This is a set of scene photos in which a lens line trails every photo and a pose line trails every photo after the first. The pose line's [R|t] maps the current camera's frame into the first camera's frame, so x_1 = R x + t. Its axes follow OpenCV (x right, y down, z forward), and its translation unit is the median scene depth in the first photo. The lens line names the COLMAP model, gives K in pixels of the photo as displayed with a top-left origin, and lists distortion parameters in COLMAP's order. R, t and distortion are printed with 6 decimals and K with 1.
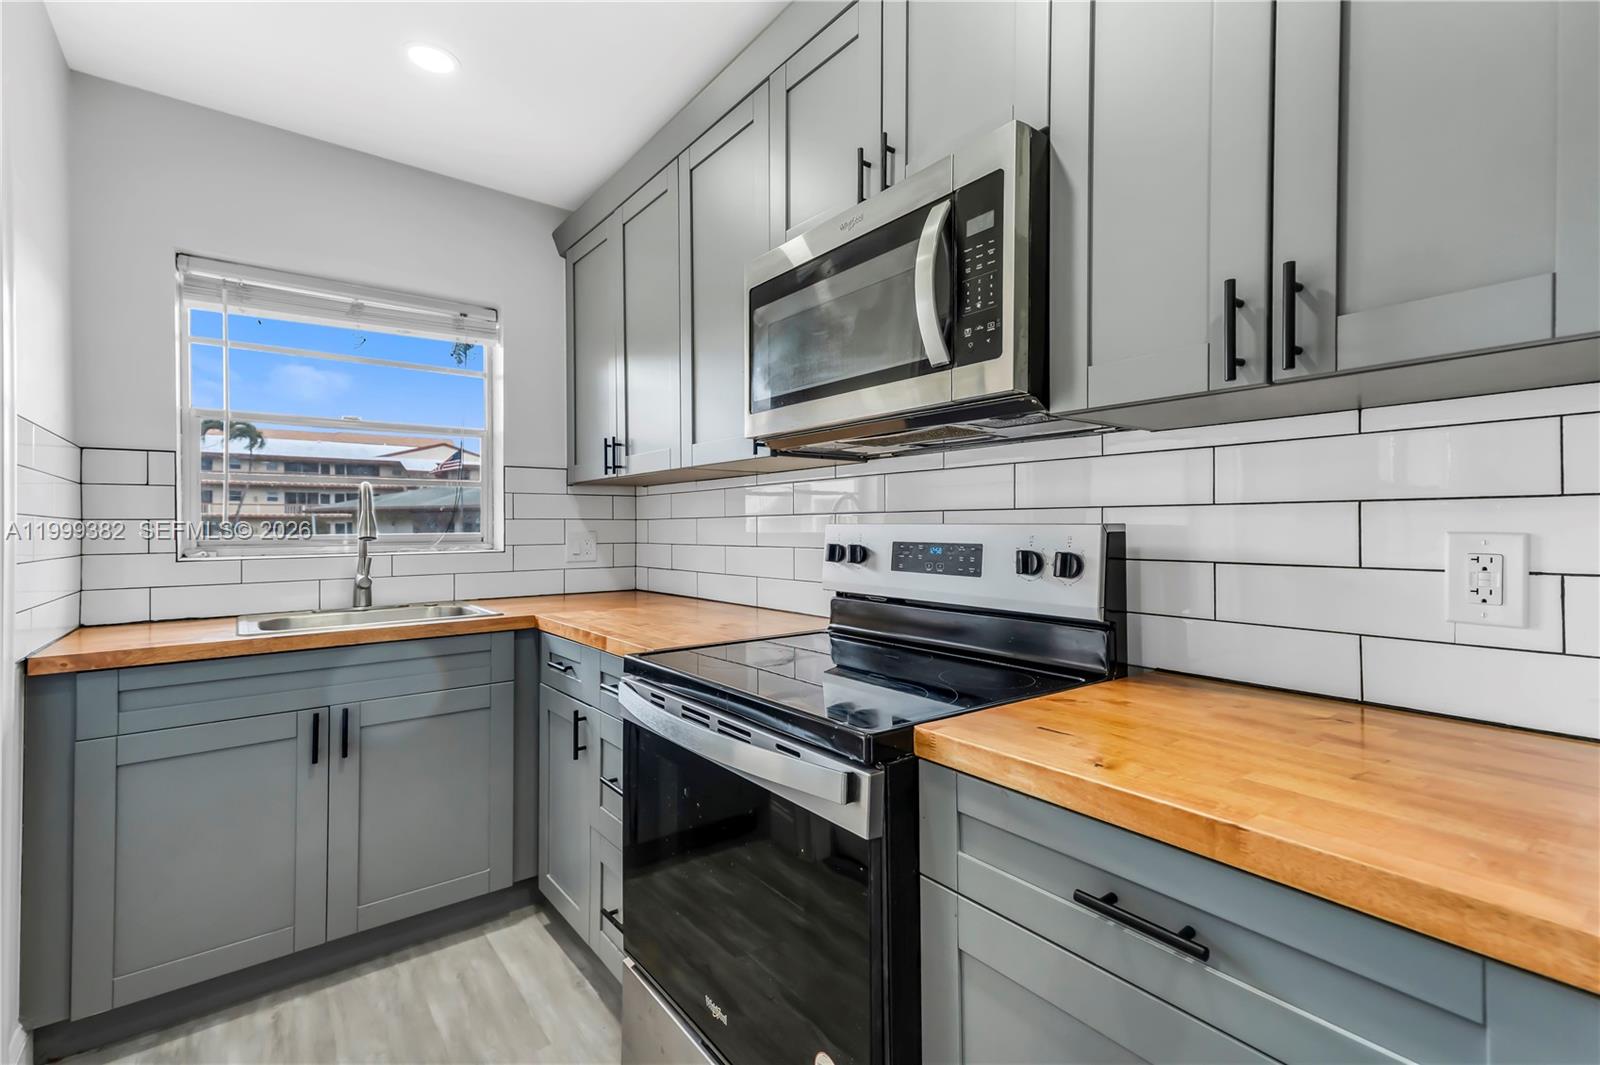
lens RADIAL K [[719.5, 0, 803.6], [0, 719.5, 523.9], [0, 0, 1]] dist [0.044450, -0.008015]
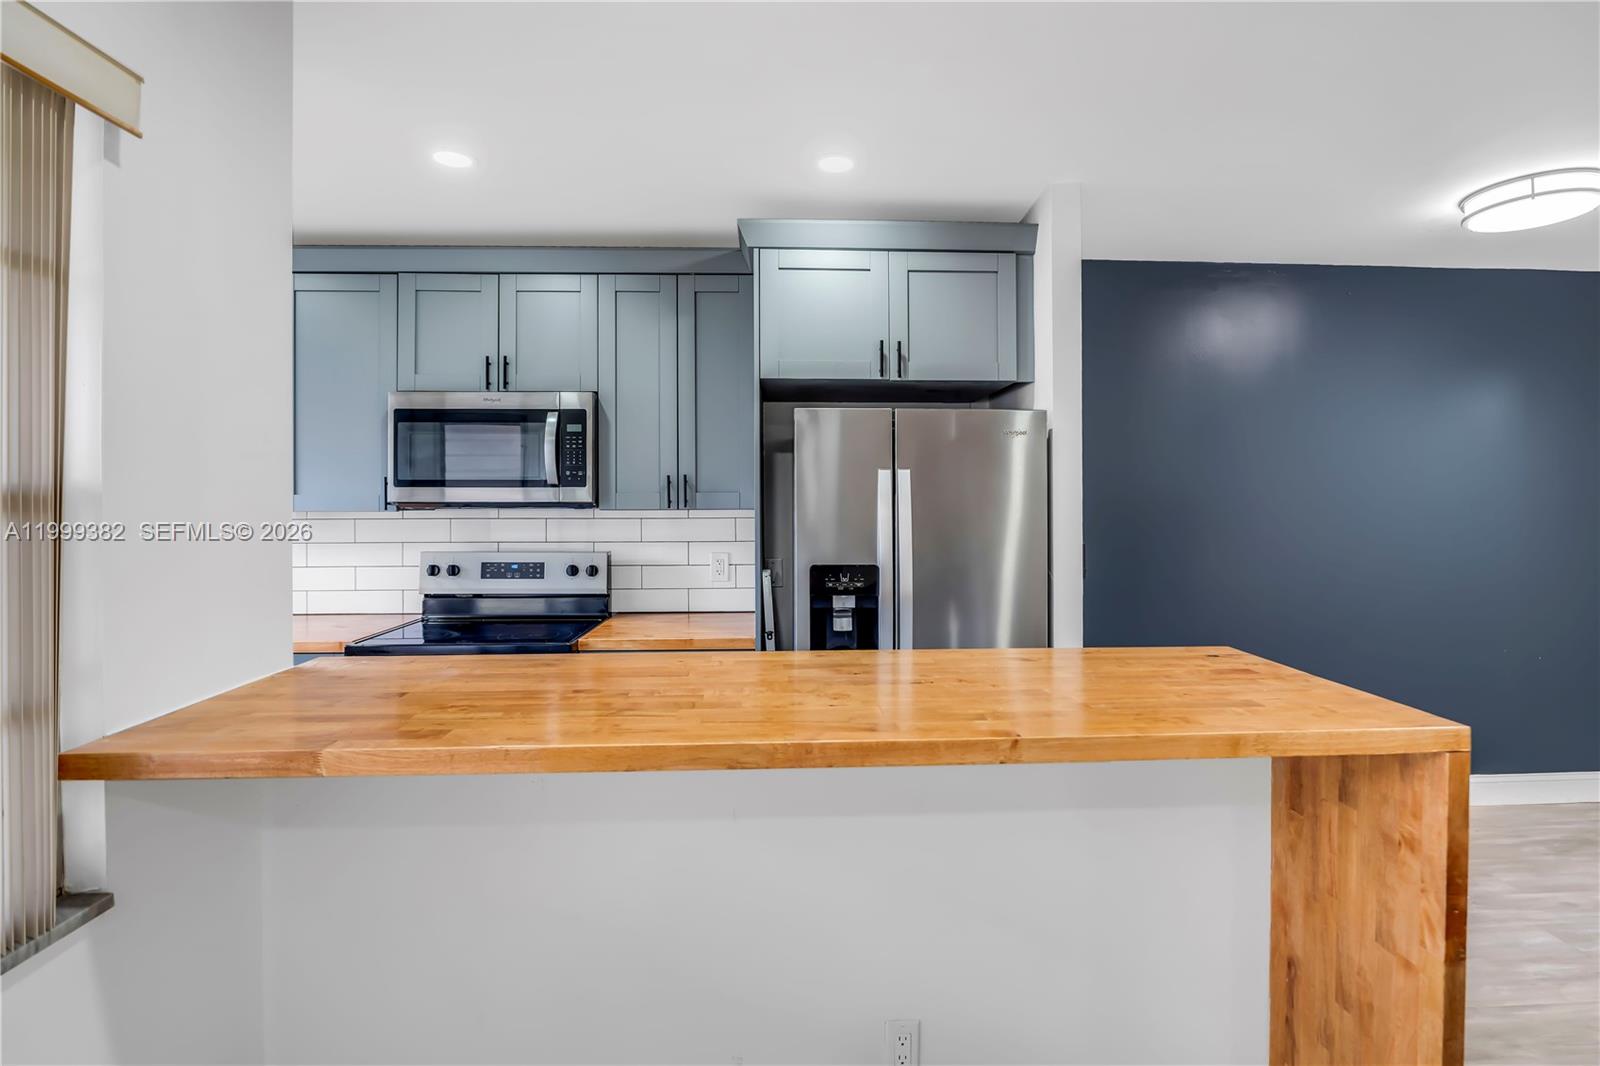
lens RADIAL K [[772.1, 0, 830.0], [0, 772.1, 500.9], [0, 0, 1]] dist [-0.031228, 0.000052]
pose [[0.548884, 0.004743, 0.835885, -0.878884], [-0.004976, 0.999985, -0.002407, -0.112800], [-0.835884, -0.002838, 0.548899, -0.670831]]
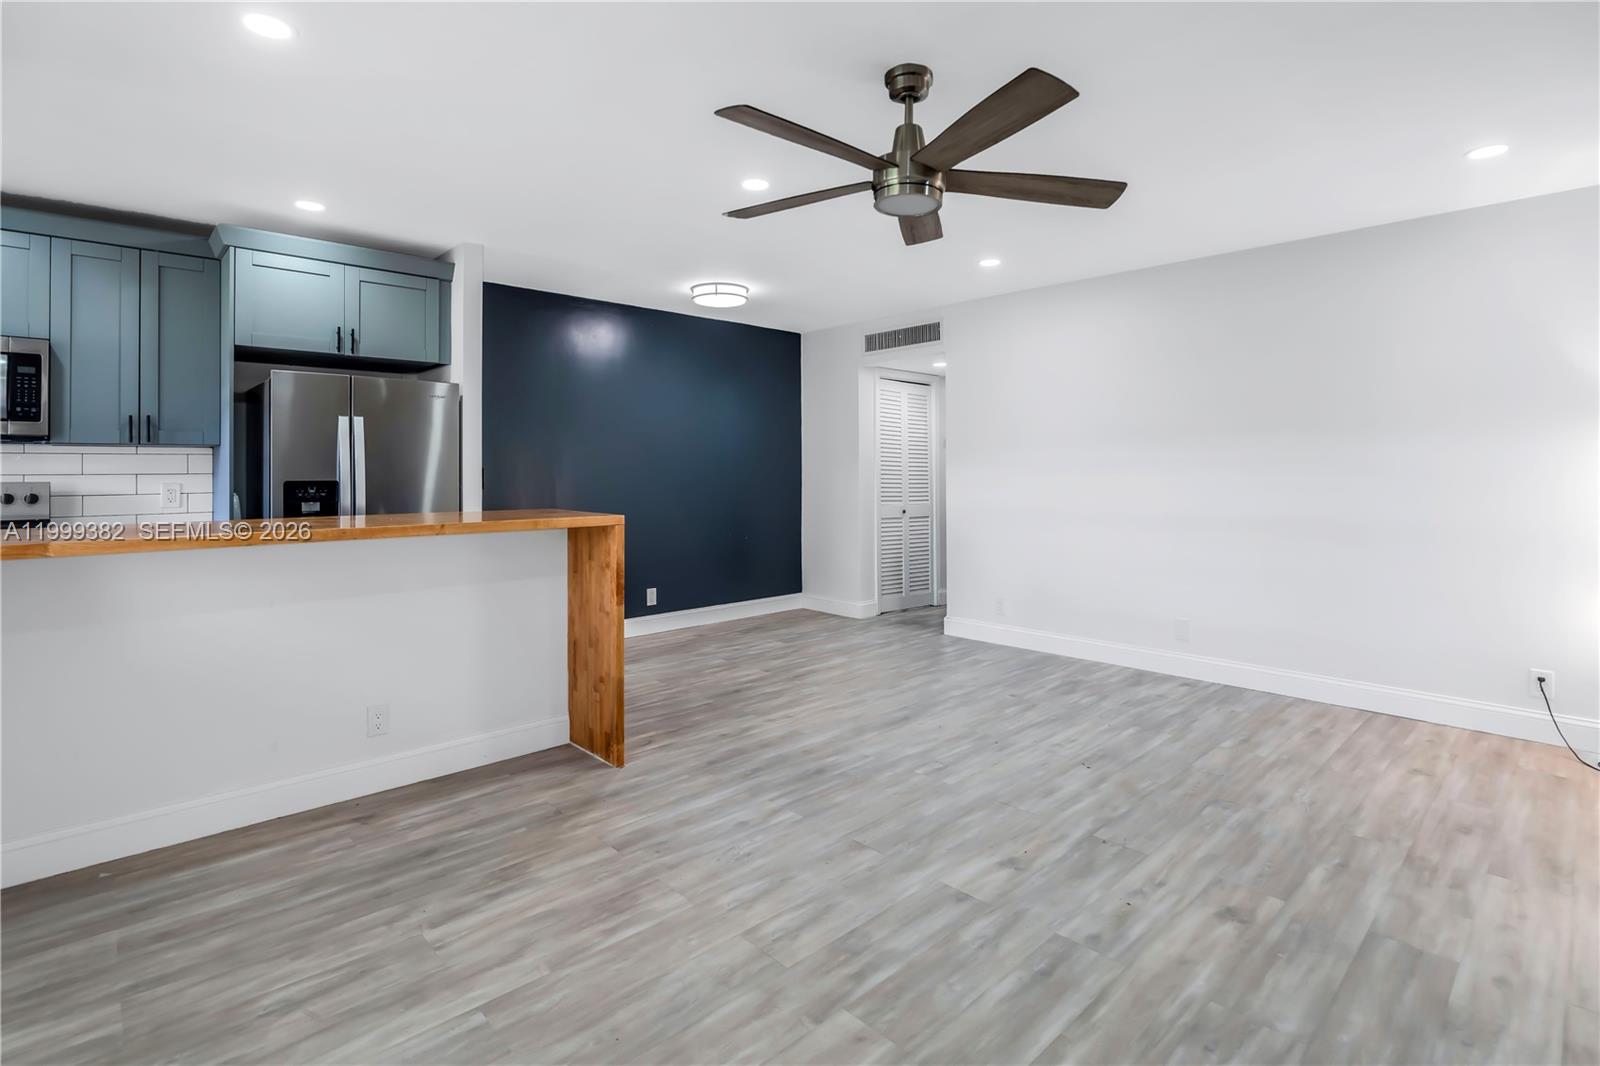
lens RADIAL K [[780.6, 0, 793.4], [0, 780.6, 465.2], [0, 0, 1]] dist [-0.011843, 0.000575]
pose [[-0.095296, 0.015249, 0.995332, -1.811352], [-0.001262, 0.999880, -0.015439, -0.014981], [-0.995448, -0.002728, -0.095266, -0.977015]]
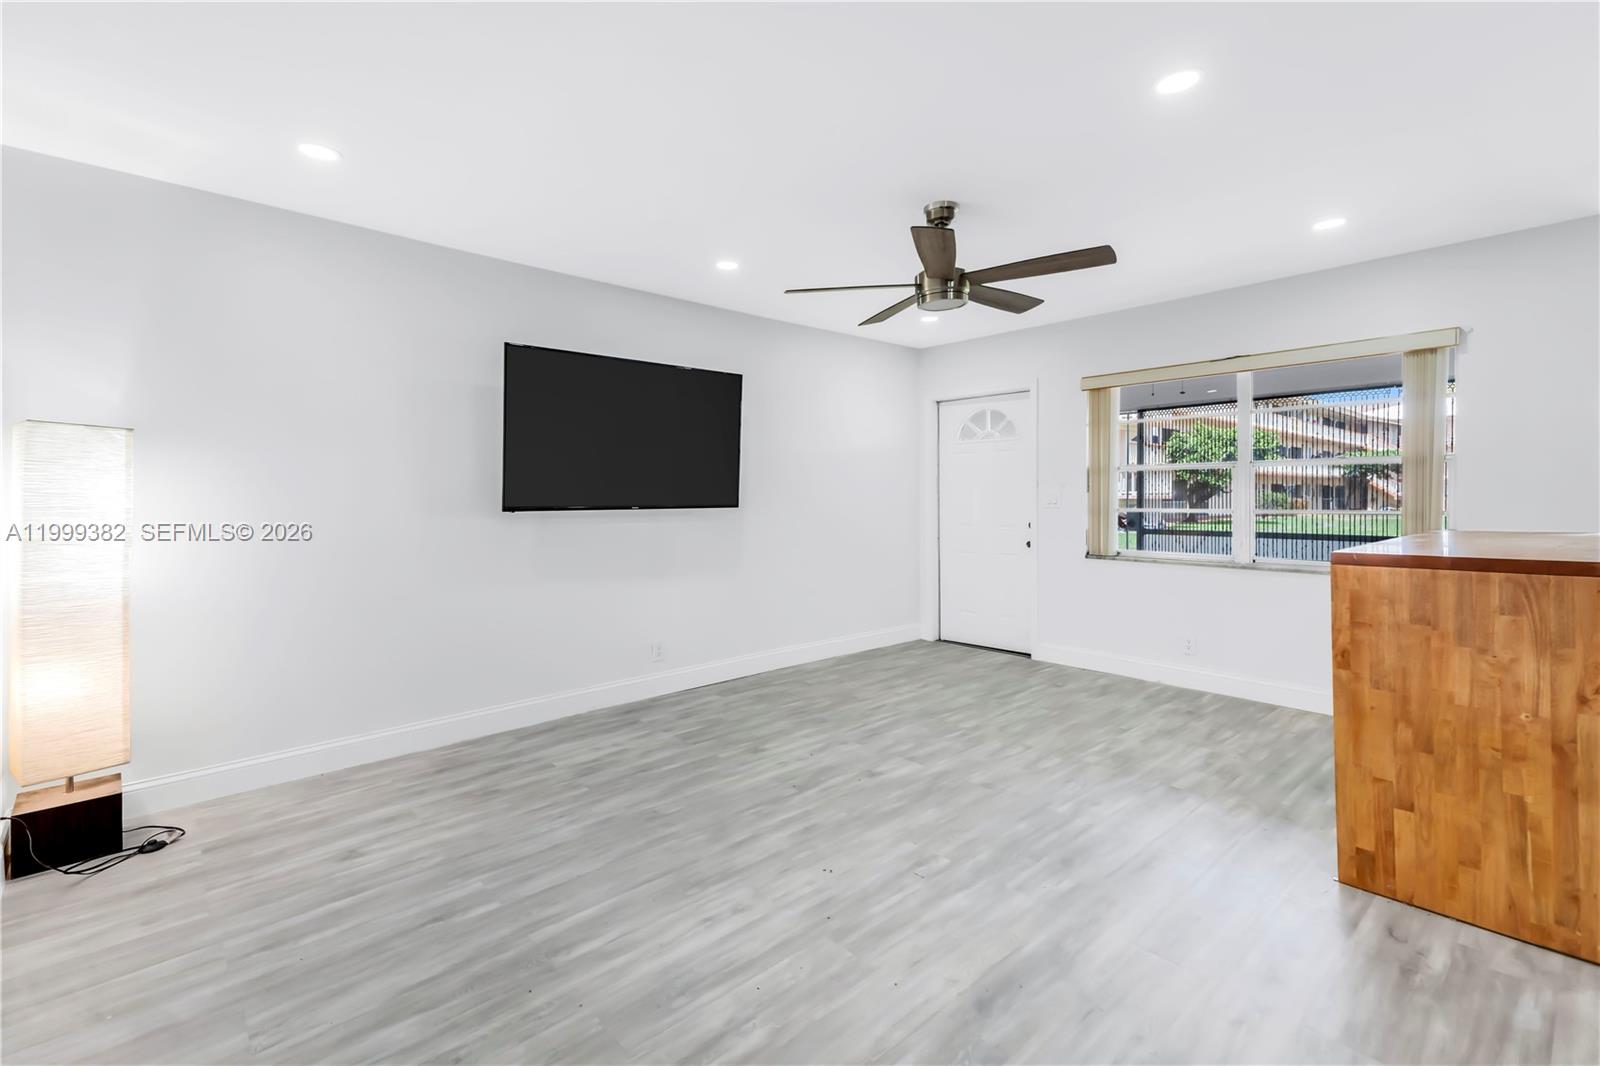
lens RADIAL K [[738.3, 0, 800.4], [0, 738.3, 497.0], [0, 0, 1]] dist [0.048146, -0.000625]
pose [[0.095920, 0.007941, -0.995357, 1.220910], [0.004899, 0.999952, 0.008450, -0.036939], [0.995377, -0.005687, 0.095877, -1.811553]]
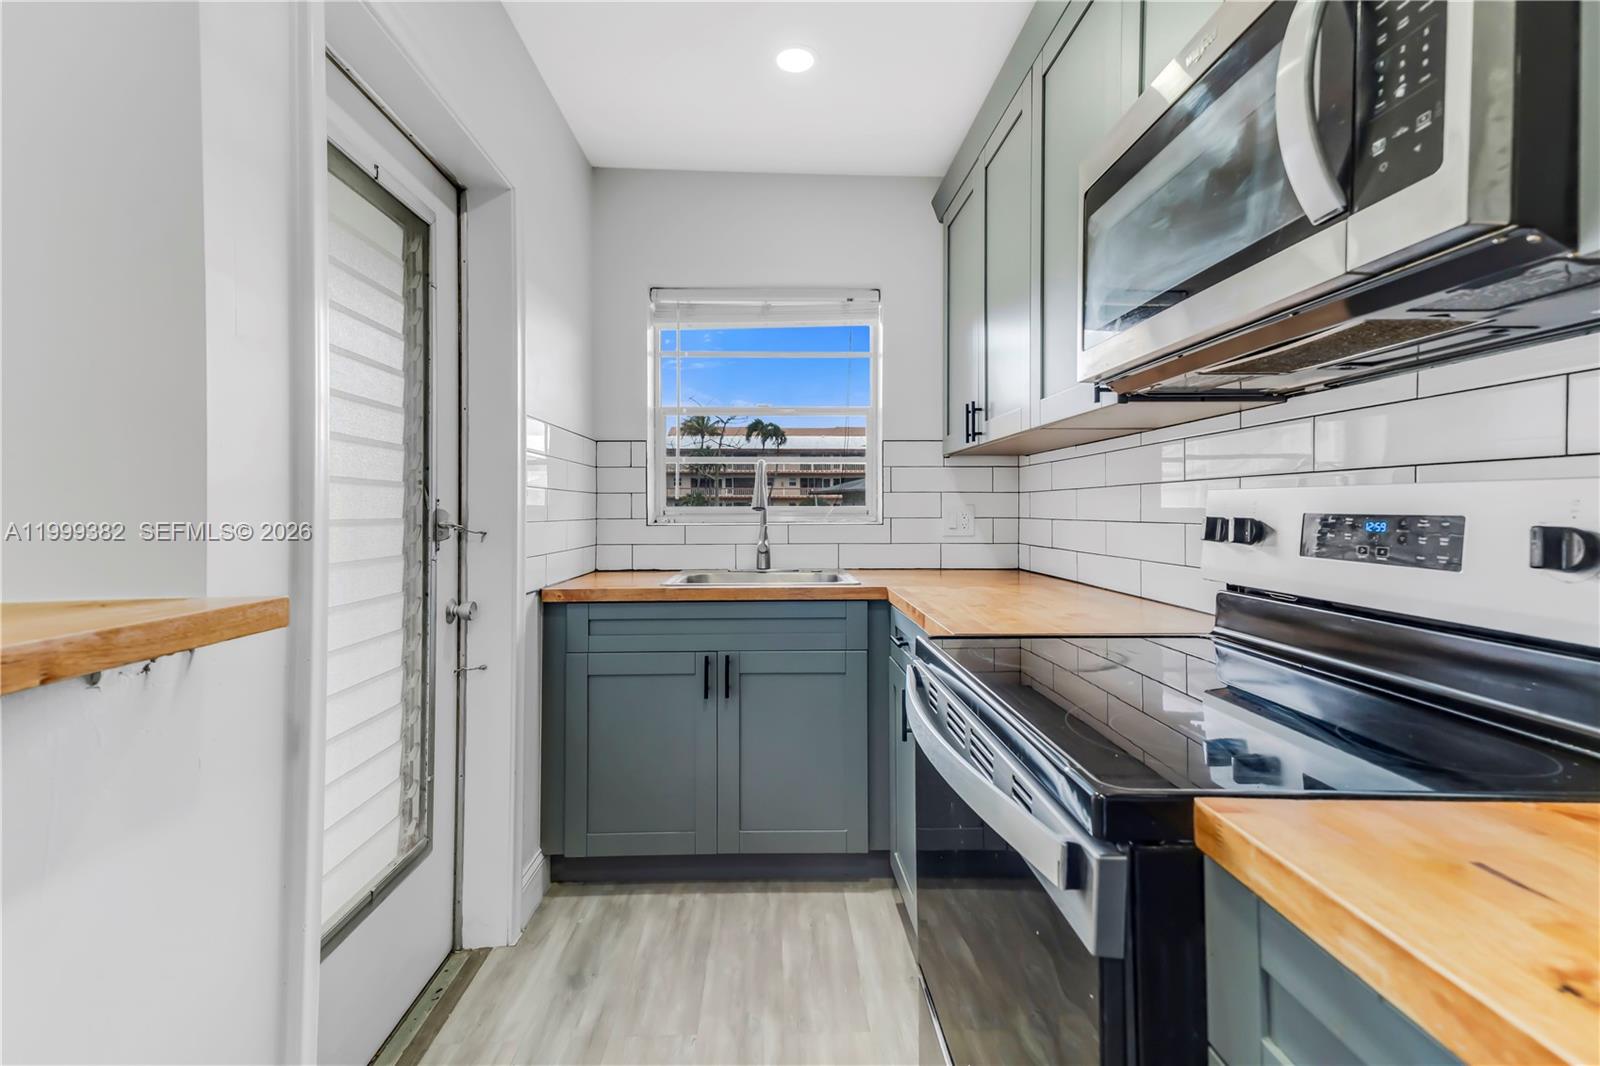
lens RADIAL K [[718.5, 0, 793.0], [0, 718.5, 507.0], [0, 0, 1]] dist [0.046473, -0.011727]
pose [[0.807178, 0.003376, -0.590298, 0.129157], [-0.001105, 0.999991, 0.004207, 0.015080], [0.590307, -0.002744, 0.807174, 0.154973]]
